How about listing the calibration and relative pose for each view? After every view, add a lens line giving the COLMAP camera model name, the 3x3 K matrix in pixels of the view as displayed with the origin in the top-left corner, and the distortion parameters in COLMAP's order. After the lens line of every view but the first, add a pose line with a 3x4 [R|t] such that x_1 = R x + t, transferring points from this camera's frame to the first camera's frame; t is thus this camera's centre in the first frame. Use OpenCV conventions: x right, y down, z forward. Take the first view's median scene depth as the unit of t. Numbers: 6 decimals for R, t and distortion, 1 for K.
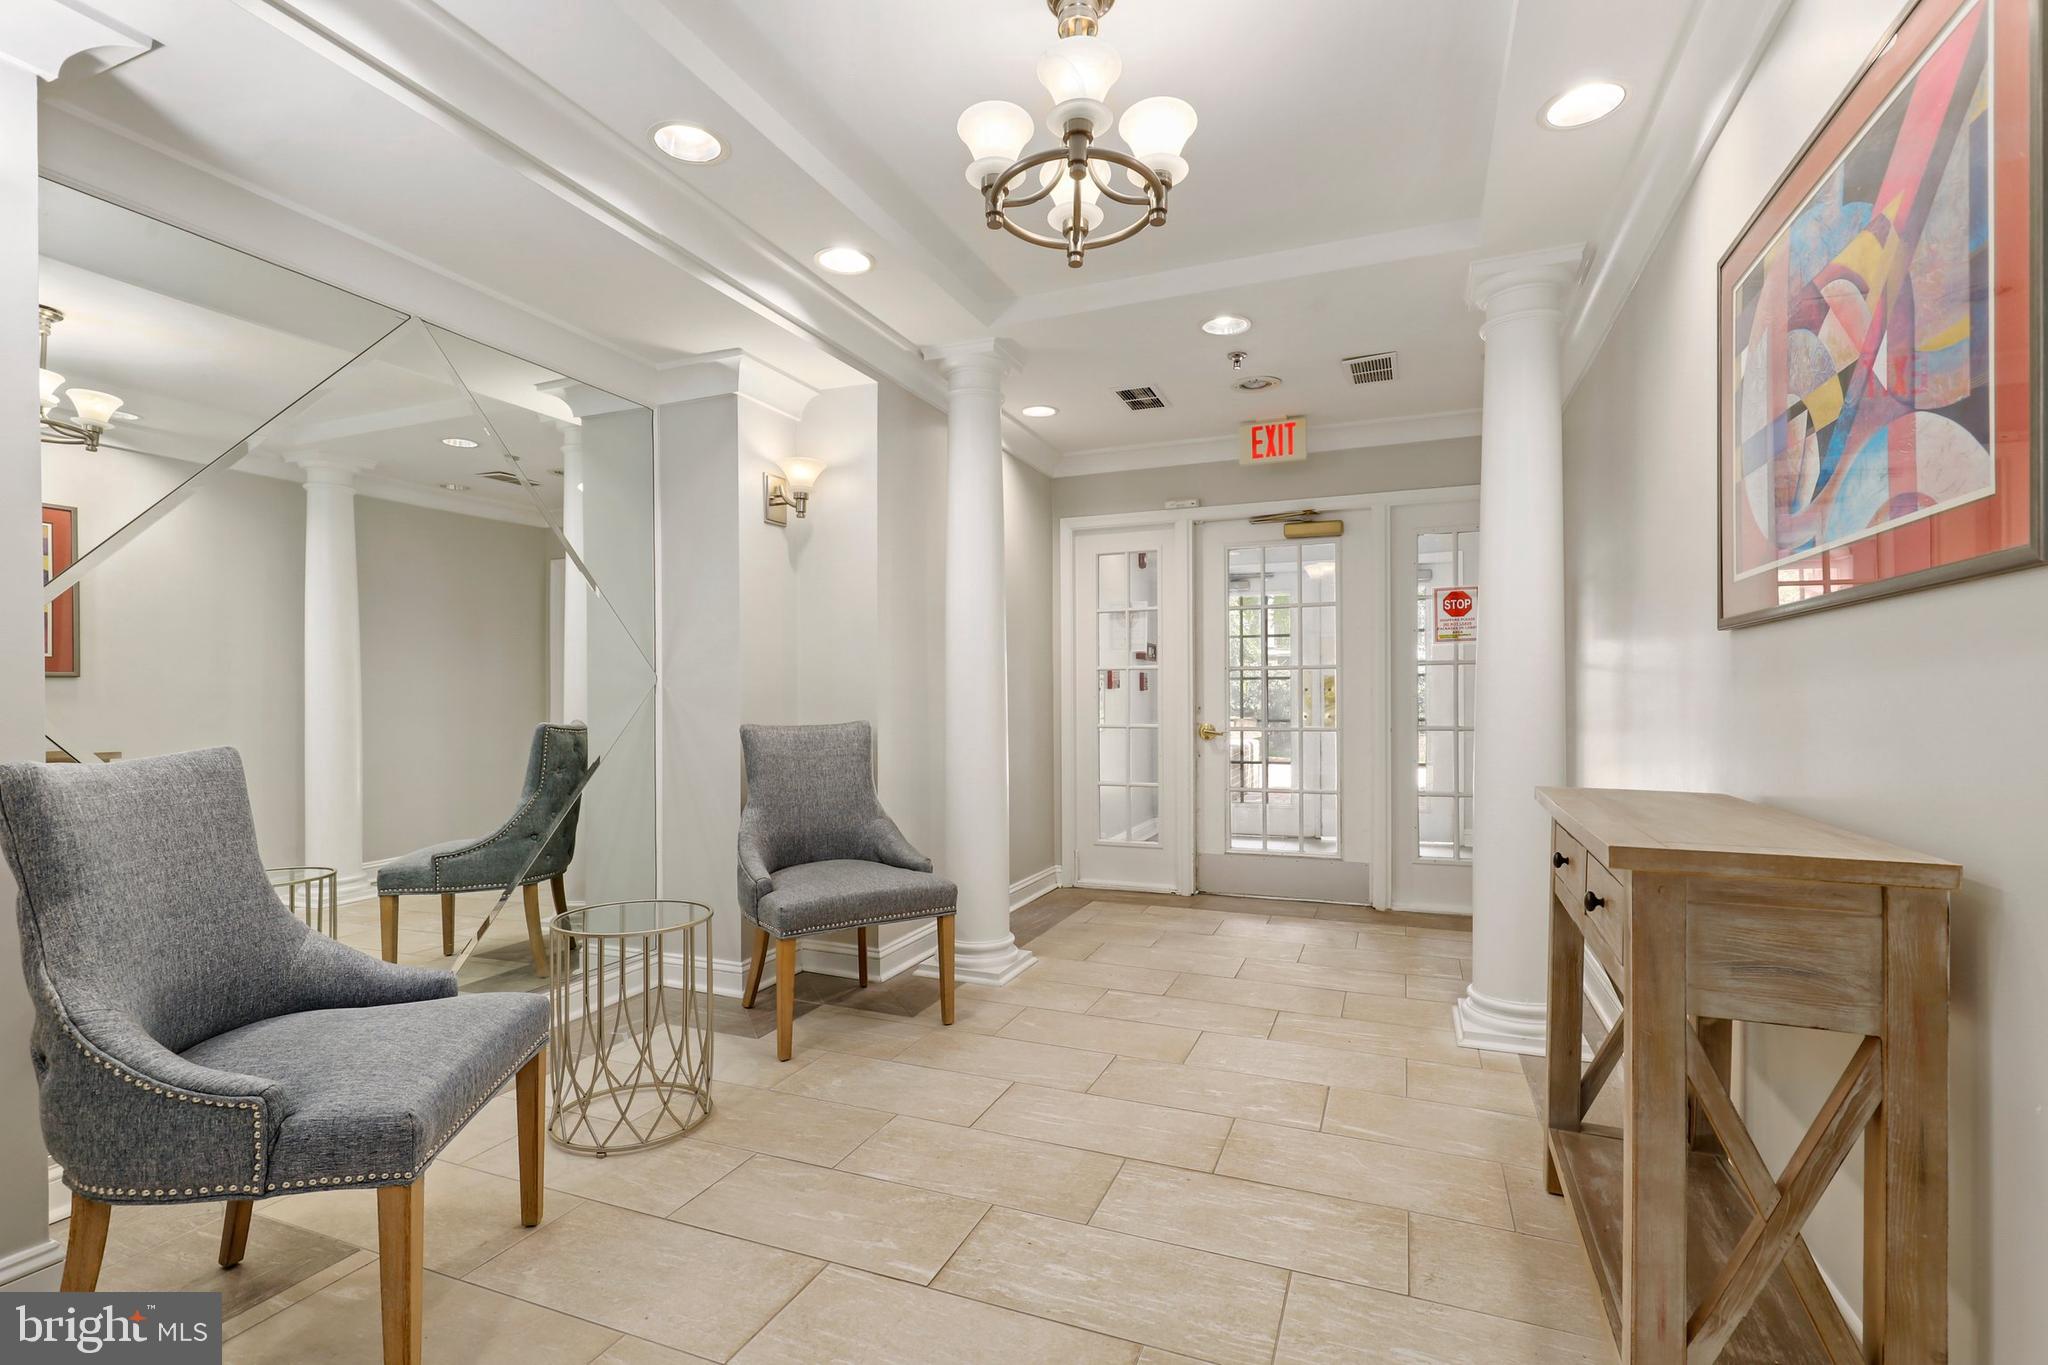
lens RADIAL K [[919.7, 0, 1037.9], [0, 919.7, 692.5], [0, 0, 1]] dist [0.001925, 0.000613]
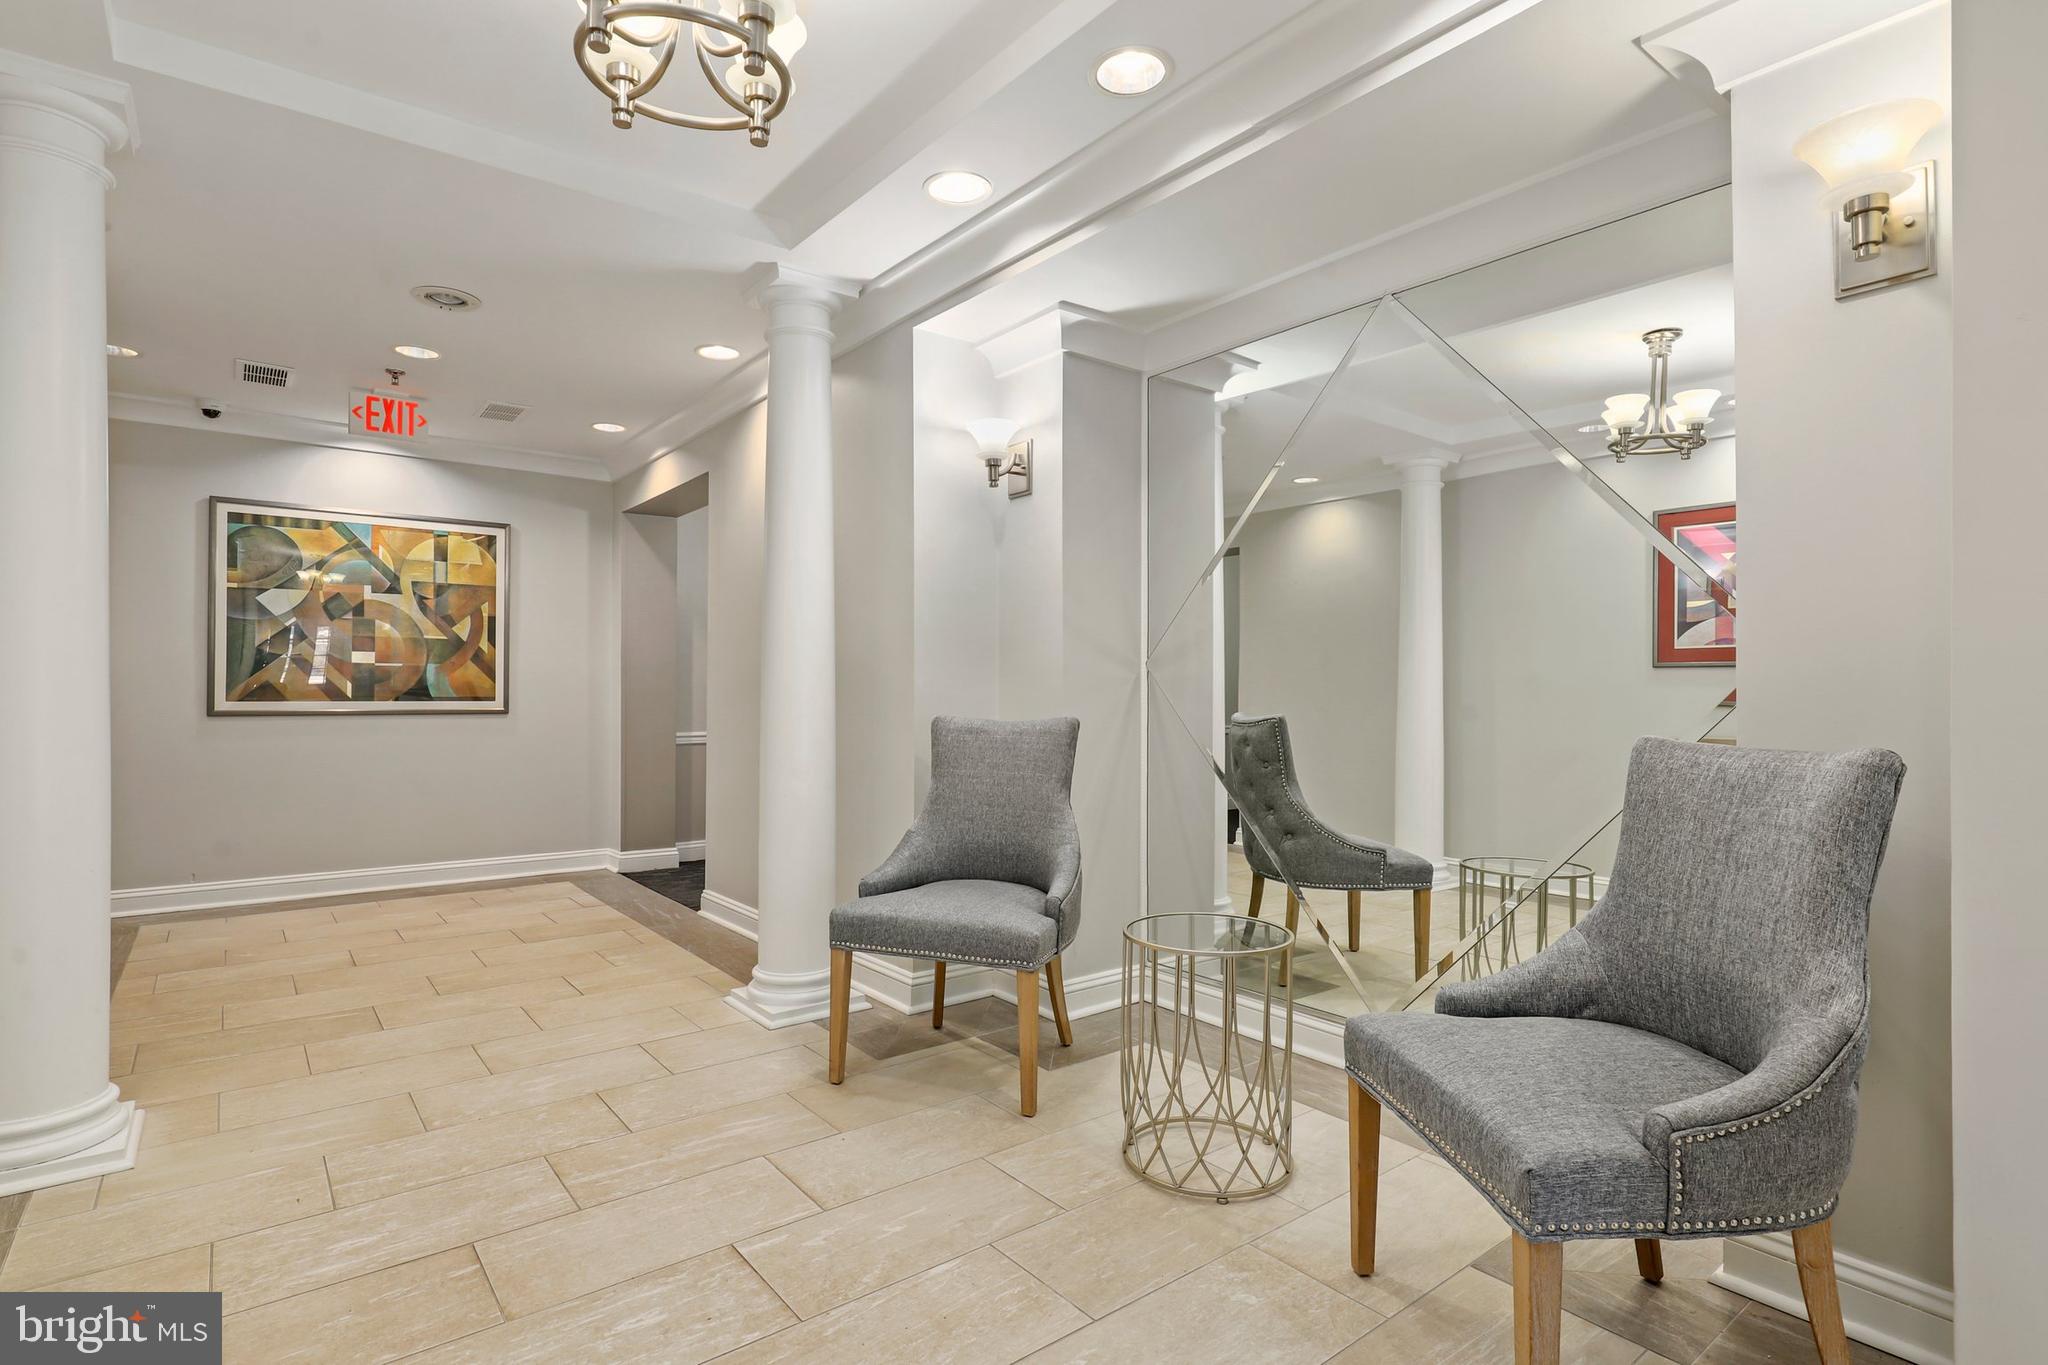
lens RADIAL K [[1001.6, 0, 965.7], [0, 1001.6, 673.0], [0, 0, 1]] dist [0.001753, 0.000231]
pose [[-0.520496, -0.008030, -0.853826, 0.650511], [0.003929, 0.999923, -0.011799, -0.004006], [0.853855, -0.009496, -0.520424, 1.626514]]
